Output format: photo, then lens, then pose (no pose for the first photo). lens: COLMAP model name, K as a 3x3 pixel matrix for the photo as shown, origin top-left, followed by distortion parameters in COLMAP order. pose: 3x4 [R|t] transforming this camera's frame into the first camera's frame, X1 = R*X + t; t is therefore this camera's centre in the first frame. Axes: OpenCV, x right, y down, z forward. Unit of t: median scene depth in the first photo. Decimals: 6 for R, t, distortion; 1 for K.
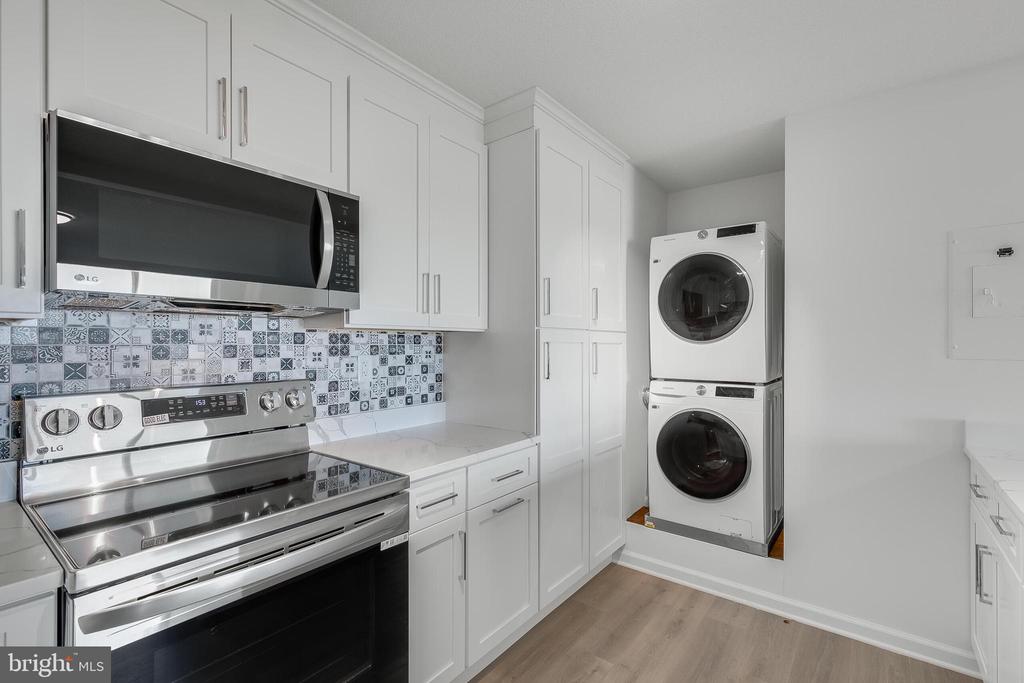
lens RADIAL K [[462.0, 0, 513.2], [0, 462.0, 342.2], [0, 0, 1]] dist [0.009284, -0.001283]
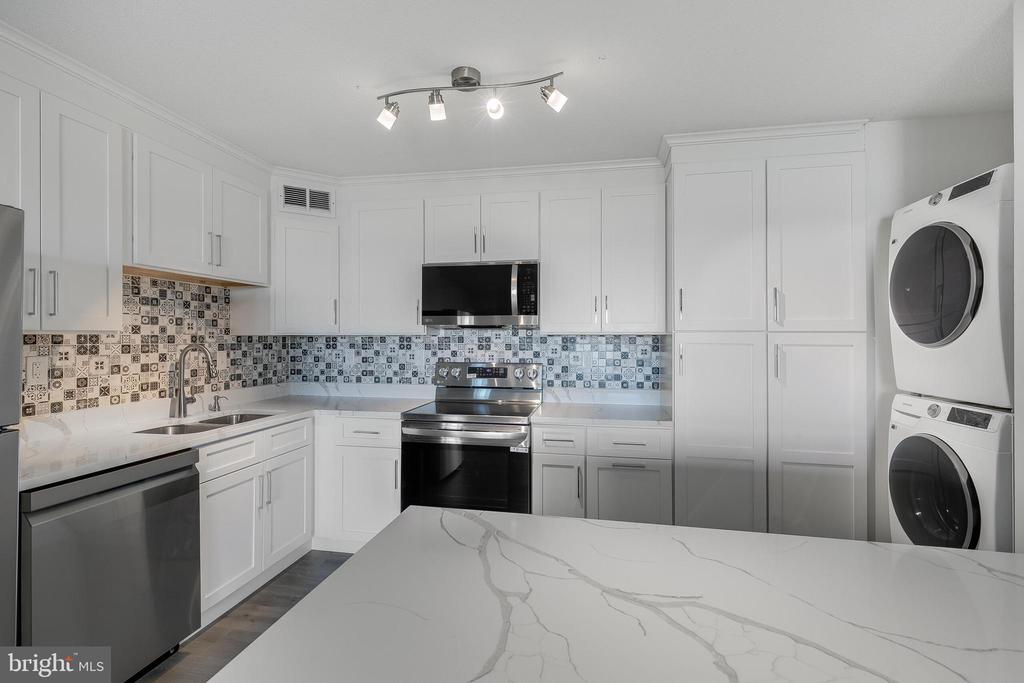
lens RADIAL K [[462.0, 0, 514.1], [0, 462.0, 334.4], [0, 0, 1]] dist [0.009284, -0.001283]
pose [[0.464312, -0.008684, -0.885629, 0.922051], [0.000240, 0.999953, -0.009679, -0.011832], [0.885672, 0.004282, 0.464292, 0.077089]]
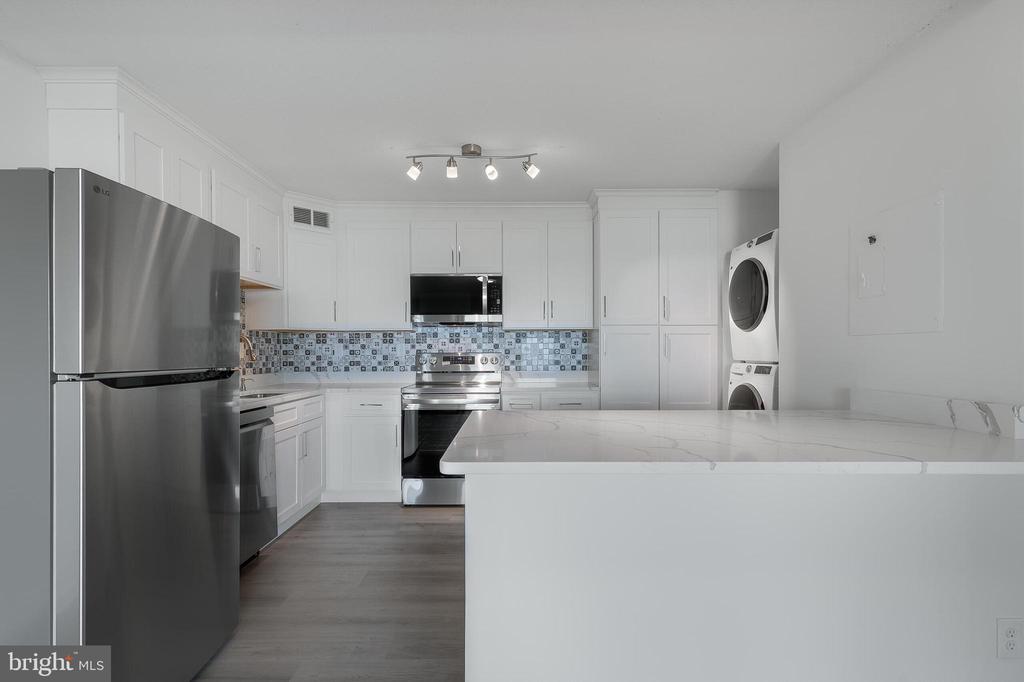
lens RADIAL K [[462.0, 0, 517.5], [0, 462.0, 345.3], [0, 0, 1]] dist [0.009284, -0.001283]
pose [[0.630120, -0.014076, -0.776371, 1.203613], [0.006722, 0.999897, -0.012672, 0.063517], [0.776469, 0.002766, 0.630149, -0.333369]]
